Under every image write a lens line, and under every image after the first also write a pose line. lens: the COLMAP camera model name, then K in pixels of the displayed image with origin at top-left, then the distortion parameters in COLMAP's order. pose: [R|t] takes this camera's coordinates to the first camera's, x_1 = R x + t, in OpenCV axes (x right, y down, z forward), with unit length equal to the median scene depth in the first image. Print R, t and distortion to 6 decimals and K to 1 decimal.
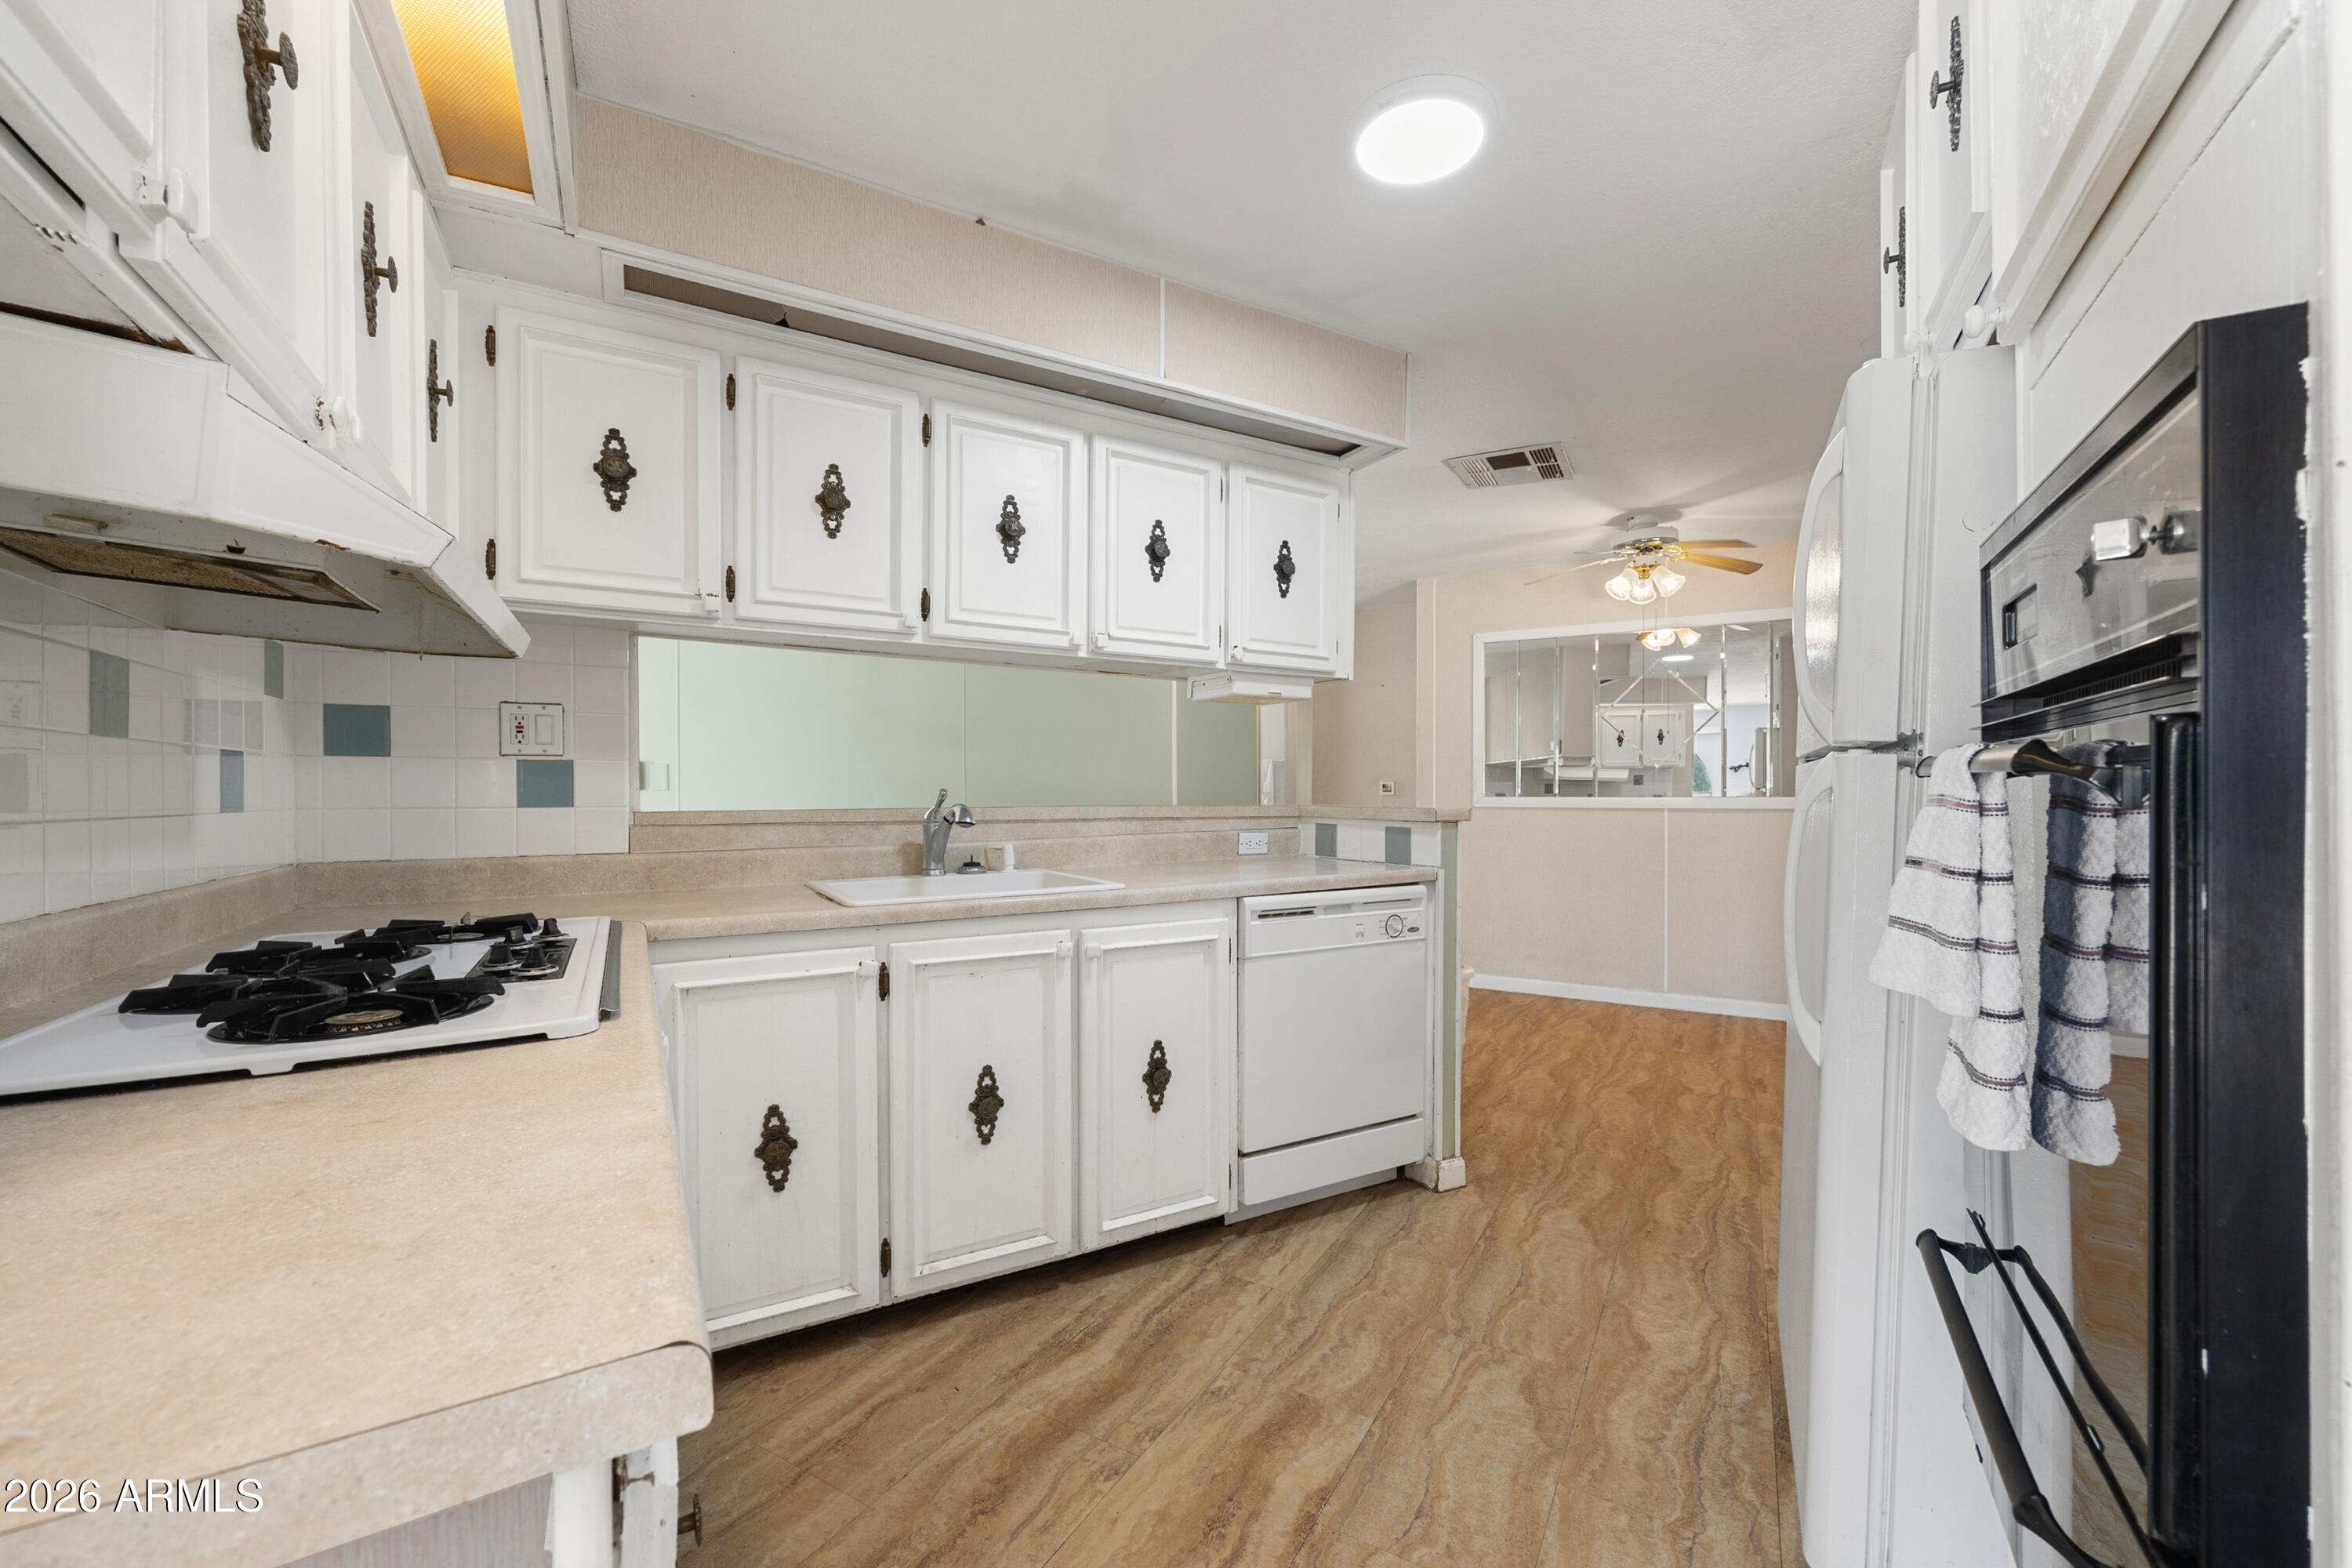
lens RADIAL K [[956.1, 0, 1176.3], [0, 956.1, 796.3], [0, 0, 1]] dist [-0.001021, 0.000432]
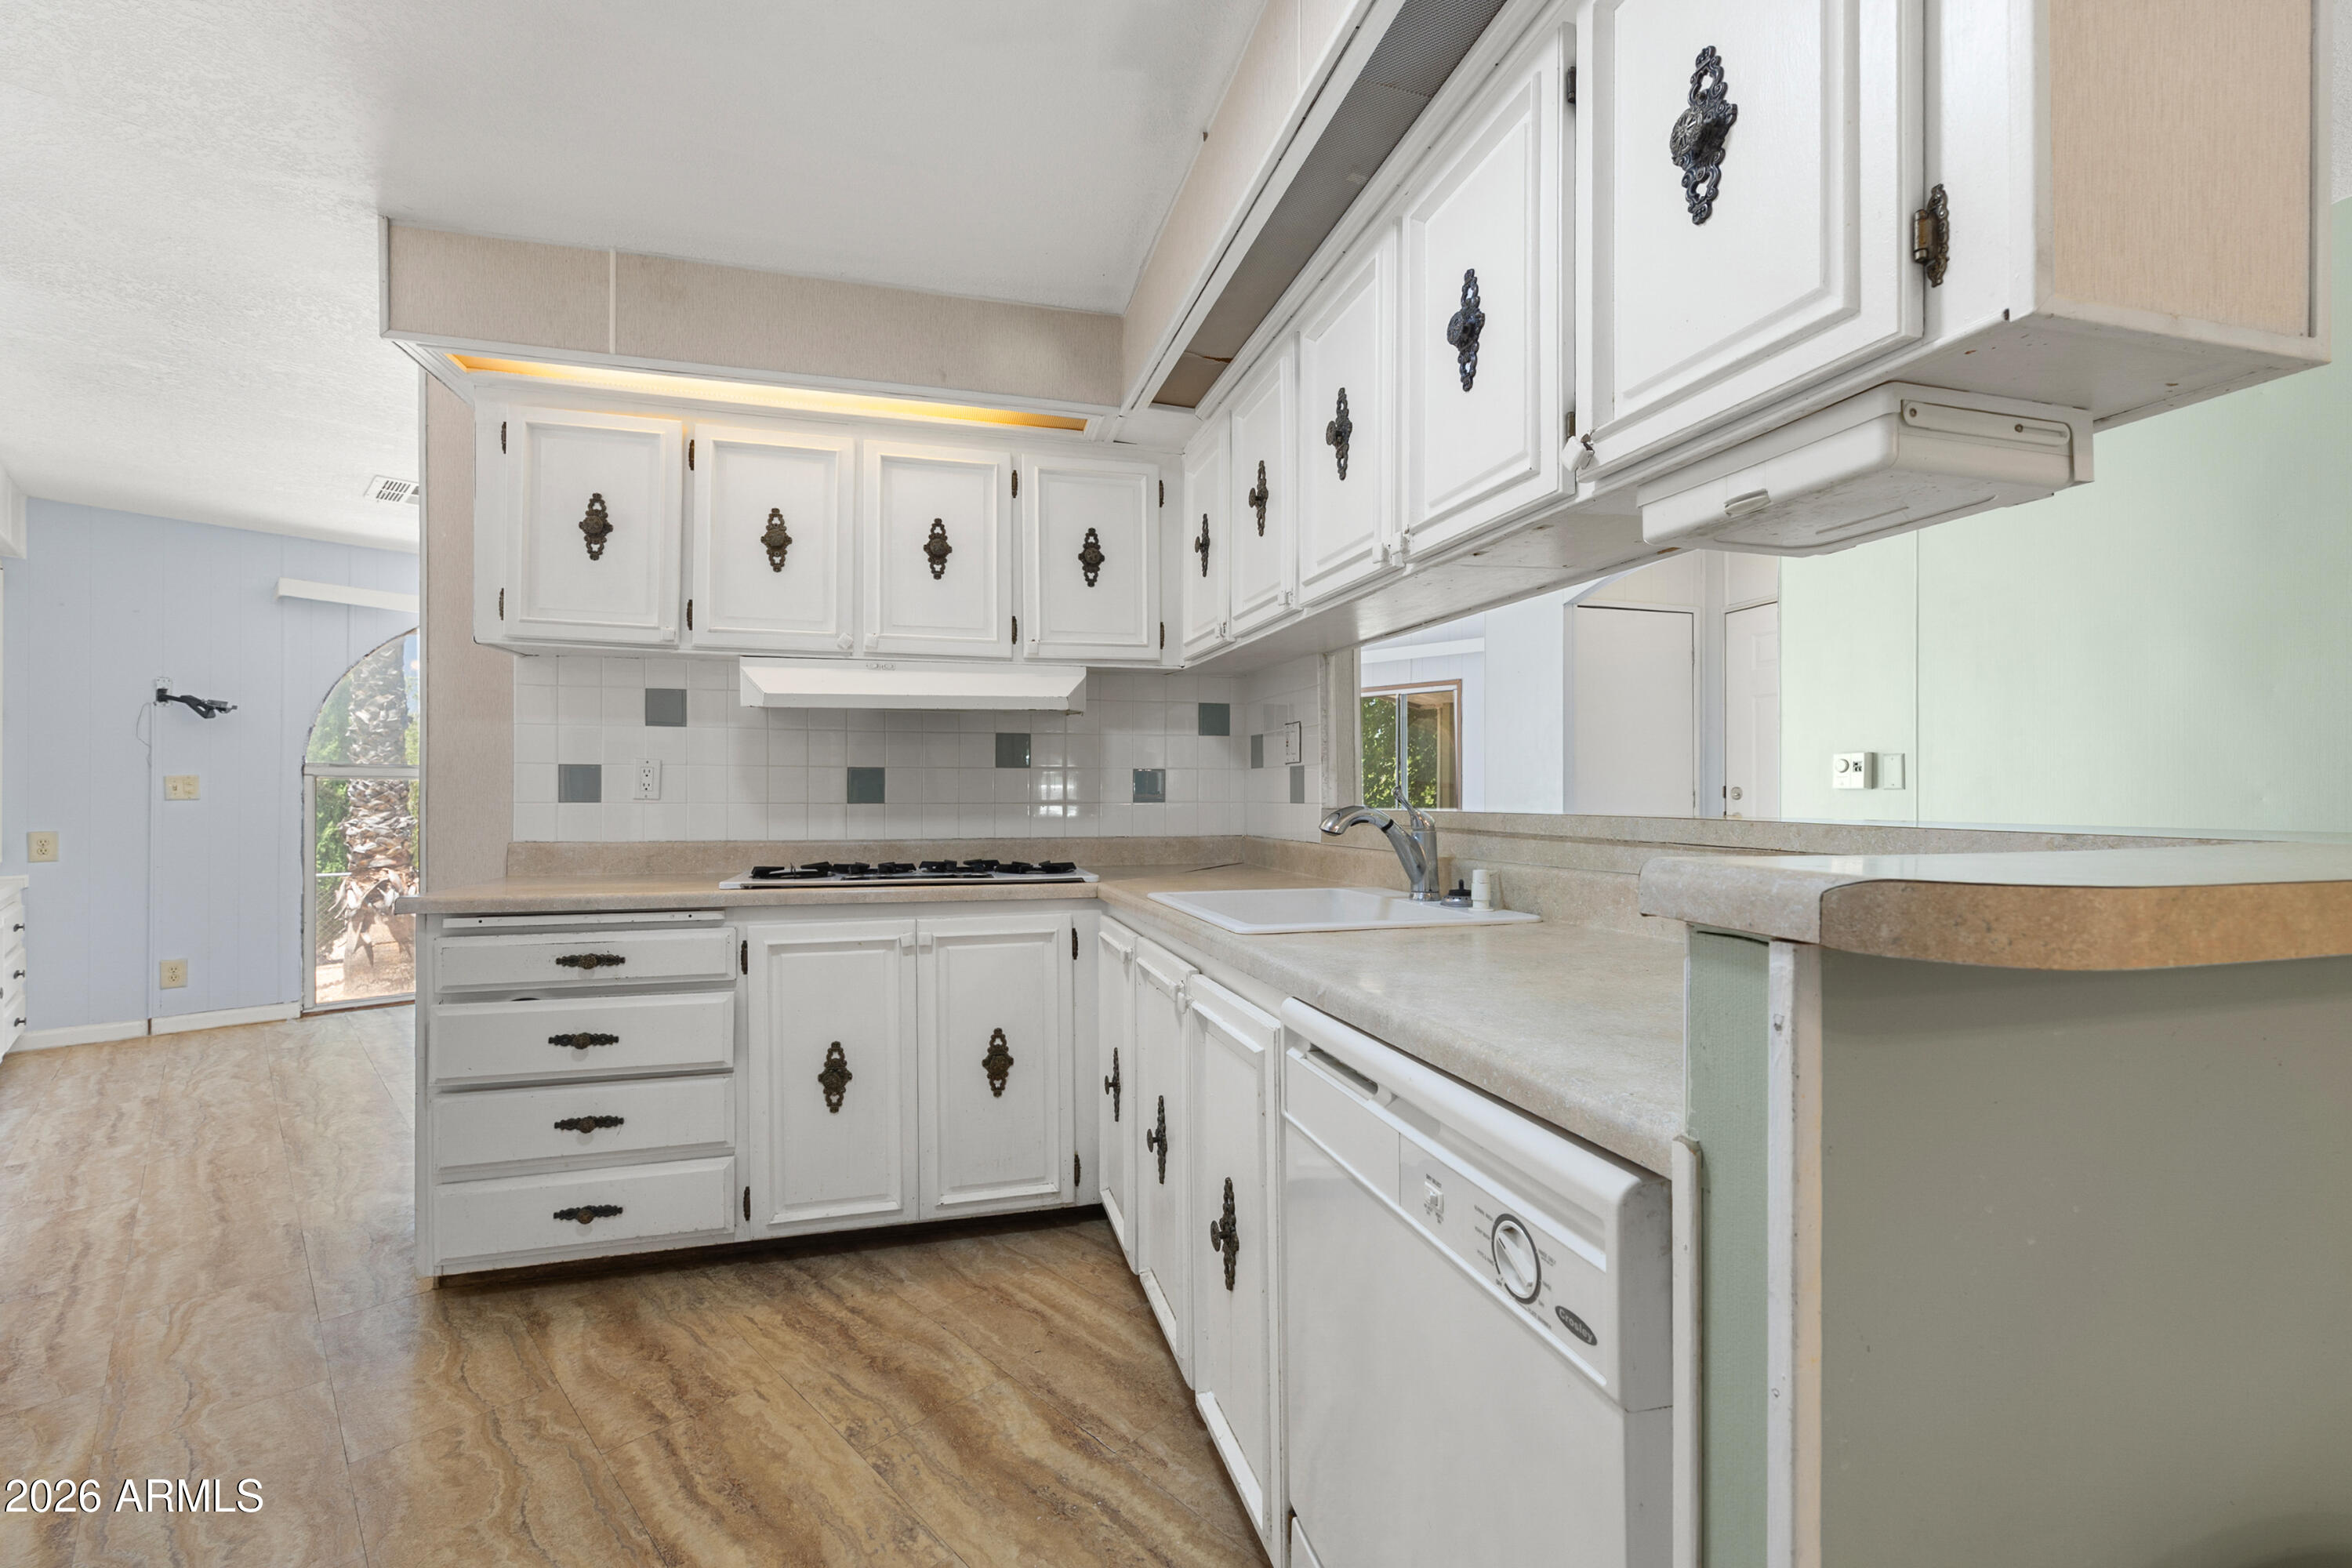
lens RADIAL K [[956.1, 0, 1165.7], [0, 956.1, 795.5], [0, 0, 1]] dist [-0.001021, 0.000432]
pose [[-0.256960, 0.001431, -0.966421, 0.766839], [0.002304, 0.999997, 0.000868, -0.001854], [0.966419, -0.002003, -0.256963, 1.417210]]
